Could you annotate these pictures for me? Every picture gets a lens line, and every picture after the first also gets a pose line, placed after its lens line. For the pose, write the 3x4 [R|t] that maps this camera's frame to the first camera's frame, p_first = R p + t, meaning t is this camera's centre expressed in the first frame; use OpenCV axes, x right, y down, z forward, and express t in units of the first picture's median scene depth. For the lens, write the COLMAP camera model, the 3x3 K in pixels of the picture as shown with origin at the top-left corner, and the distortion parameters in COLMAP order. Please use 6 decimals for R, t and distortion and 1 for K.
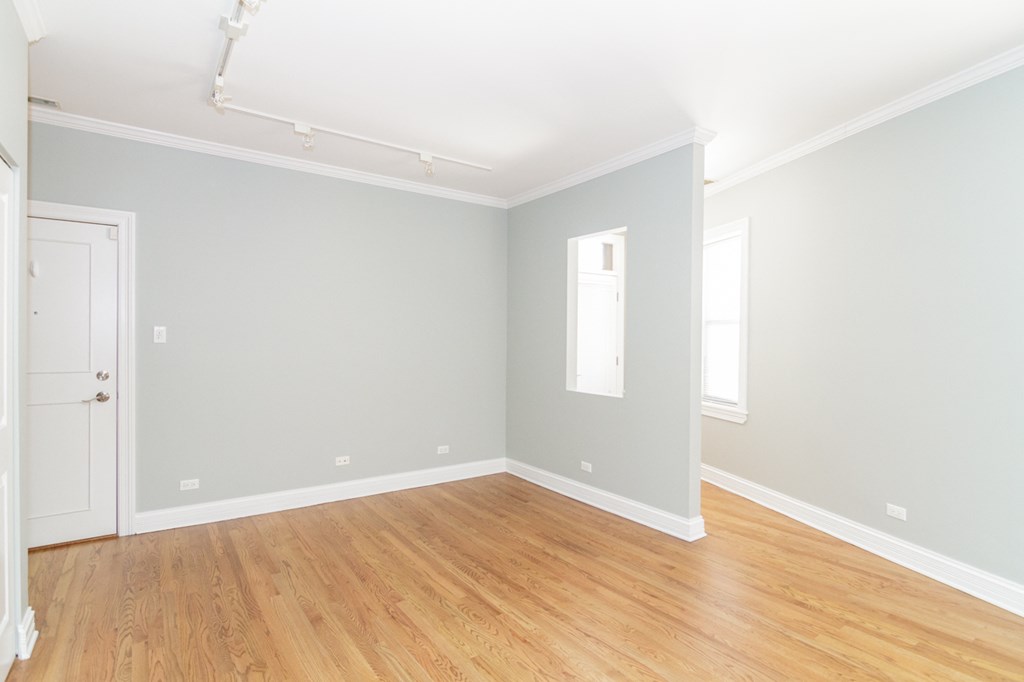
lens RADIAL K [[517.5, 0, 517.2], [0, 517.5, 338.6], [0, 0, 1]] dist [0.013176, -0.012407]
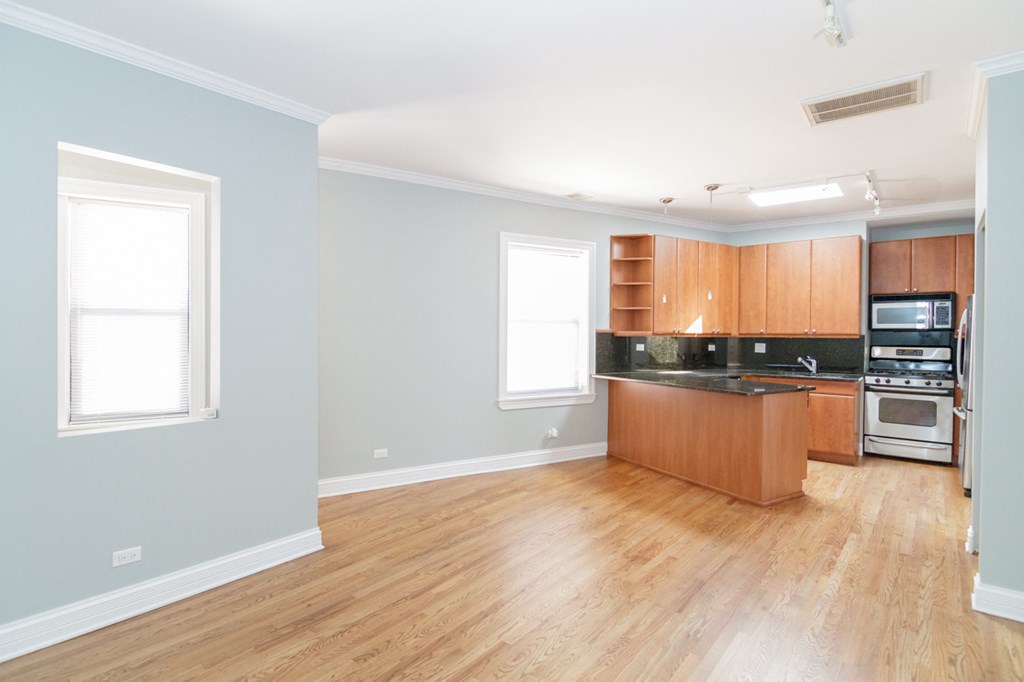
lens RADIAL K [[517.5, 0, 517.2], [0, 517.5, 338.6], [0, 0, 1]] dist [0.013176, -0.012407]
pose [[-0.262469, -0.018319, 0.964767, -0.700945], [-0.001789, 0.999827, 0.018498, -0.010389], [-0.964939, 0.003130, -0.262456, 0.949654]]
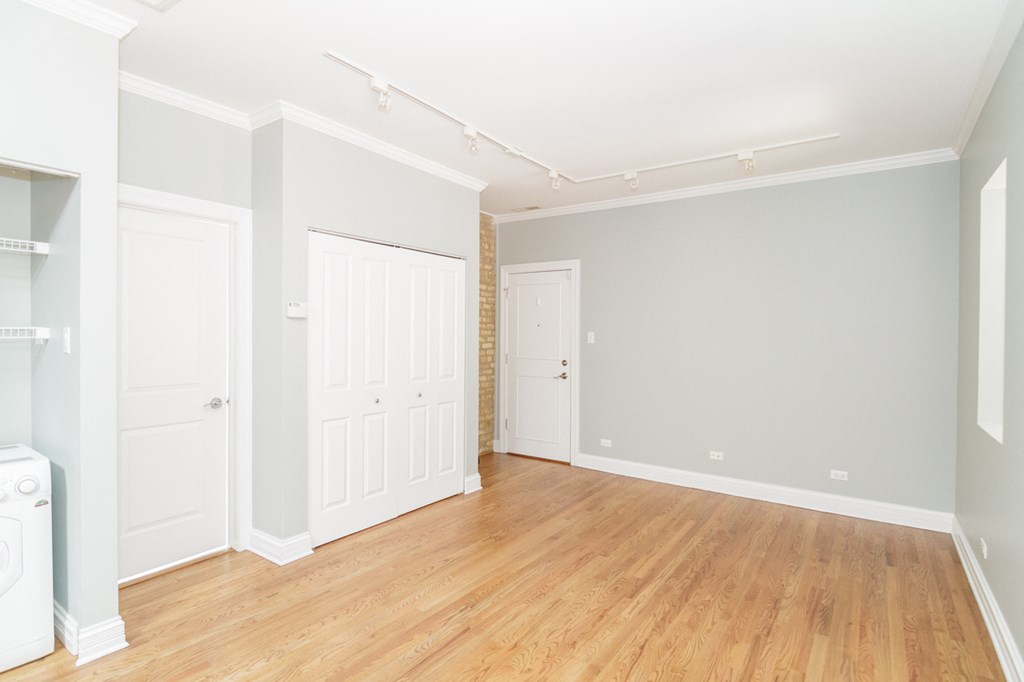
lens RADIAL K [[517.5, 0, 517.2], [0, 517.5, 338.6], [0, 0, 1]] dist [0.013176, -0.012407]
pose [[0.332943, 0.001030, -0.942946, 0.701640], [-0.011181, 0.999933, -0.002855, 0.001114], [0.942881, 0.011493, 0.332932, 0.326776]]
